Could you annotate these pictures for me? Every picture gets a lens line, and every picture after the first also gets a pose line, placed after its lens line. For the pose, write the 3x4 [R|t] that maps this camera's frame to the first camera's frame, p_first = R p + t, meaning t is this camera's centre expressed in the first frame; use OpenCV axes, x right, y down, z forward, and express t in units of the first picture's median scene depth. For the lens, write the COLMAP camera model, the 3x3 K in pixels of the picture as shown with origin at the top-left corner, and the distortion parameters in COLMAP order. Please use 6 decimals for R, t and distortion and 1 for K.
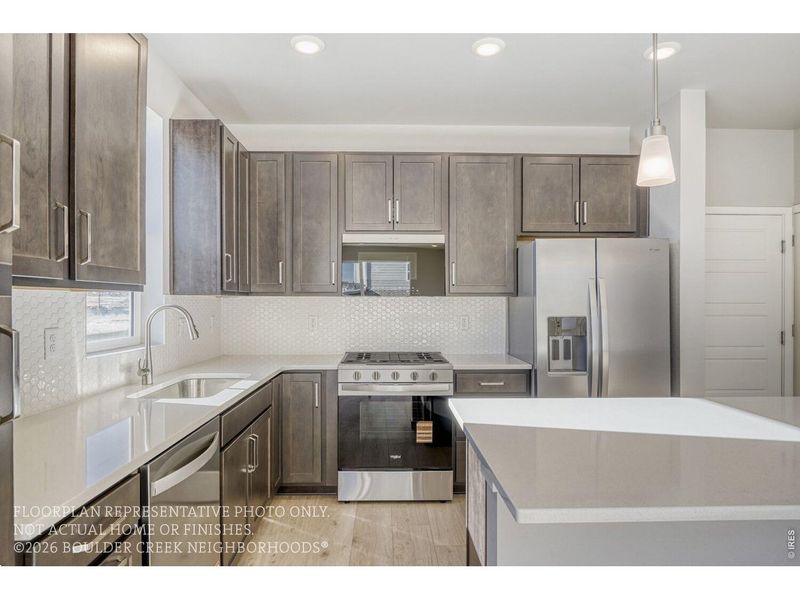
lens RADIAL K [[485.7, 0, 386.6], [0, 485.7, 301.2], [0, 0, 1]] dist [-0.003062, 0.002439]
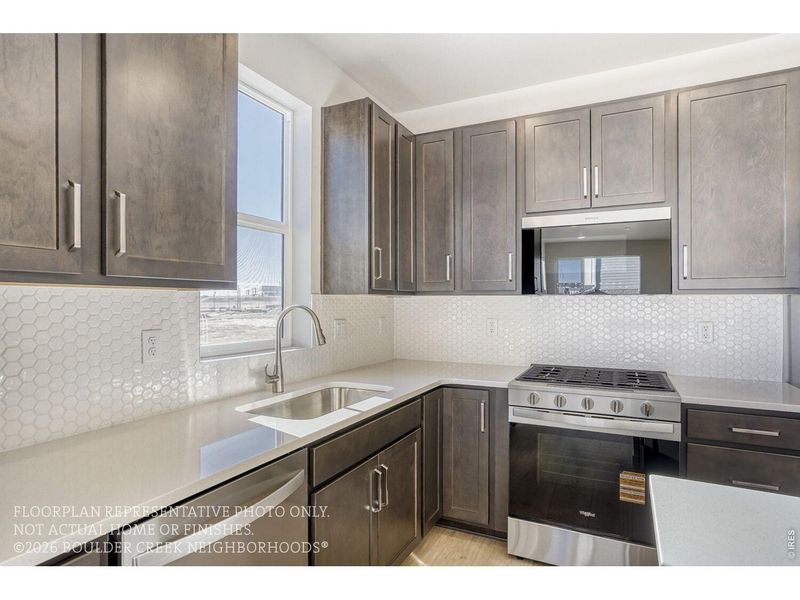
lens RADIAL K [[440.4, 0, 393.1], [0, 440.4, 302.9], [0, 0, 1]] dist [-0.033769, 0.017932]
pose [[0.883050, 0.001885, -0.469276, 0.066524], [-0.000350, 0.999994, 0.003358, 0.000309], [0.469279, -0.002801, 0.883045, 0.281521]]
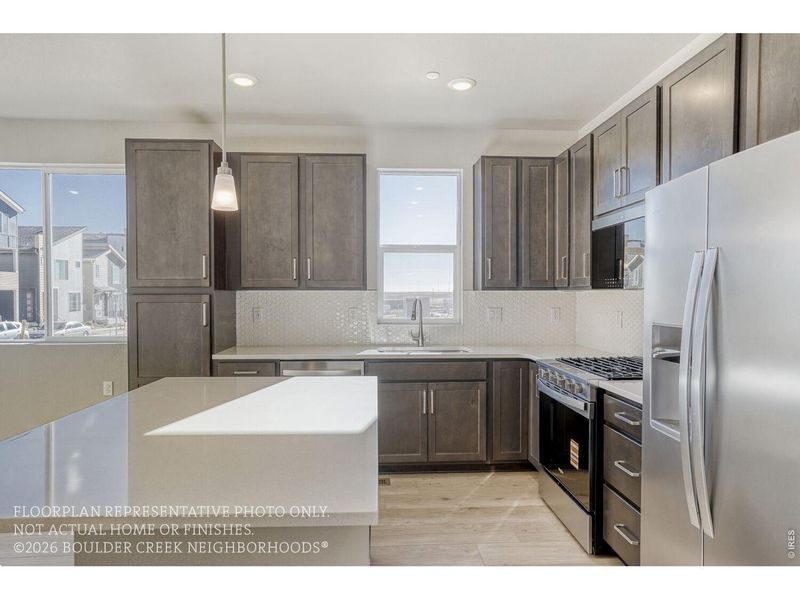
lens RADIAL K [[485.7, 0, 400.4], [0, 485.7, 304.5], [0, 0, 1]] dist [-0.003062, 0.002439]
pose [[0.043895, 0.021678, -0.998801, 0.881315], [0.001580, 0.999762, 0.021768, -0.003550], [0.999035, -0.002533, 0.043850, 0.665073]]
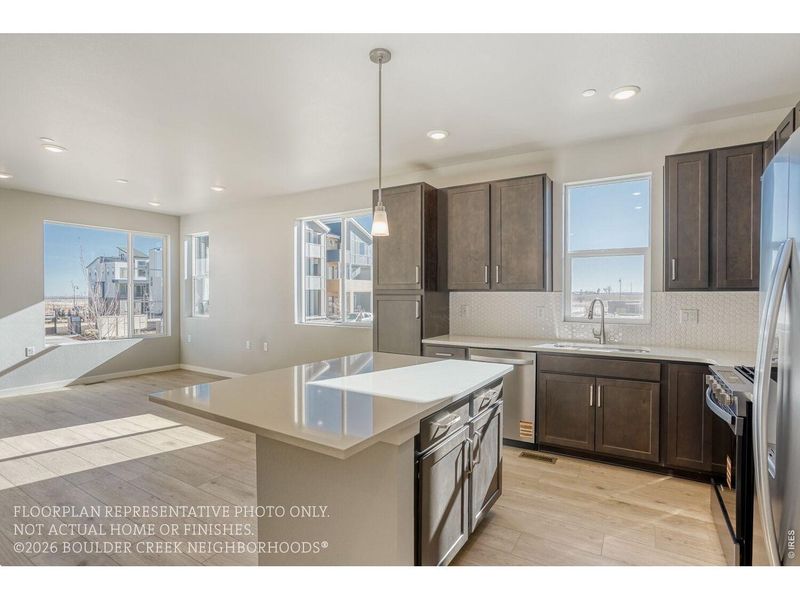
lens RADIAL K [[399.4, 0, 405.5], [0, 399.4, 302.0], [0, 0, 1]] dist [-0.035474, 0.009939]
pose [[-0.522582, 0.015869, -0.852441, 0.844895], [0.001042, 0.999838, 0.017974, -0.004022], [0.852588, 0.008504, -0.522514, 0.881922]]
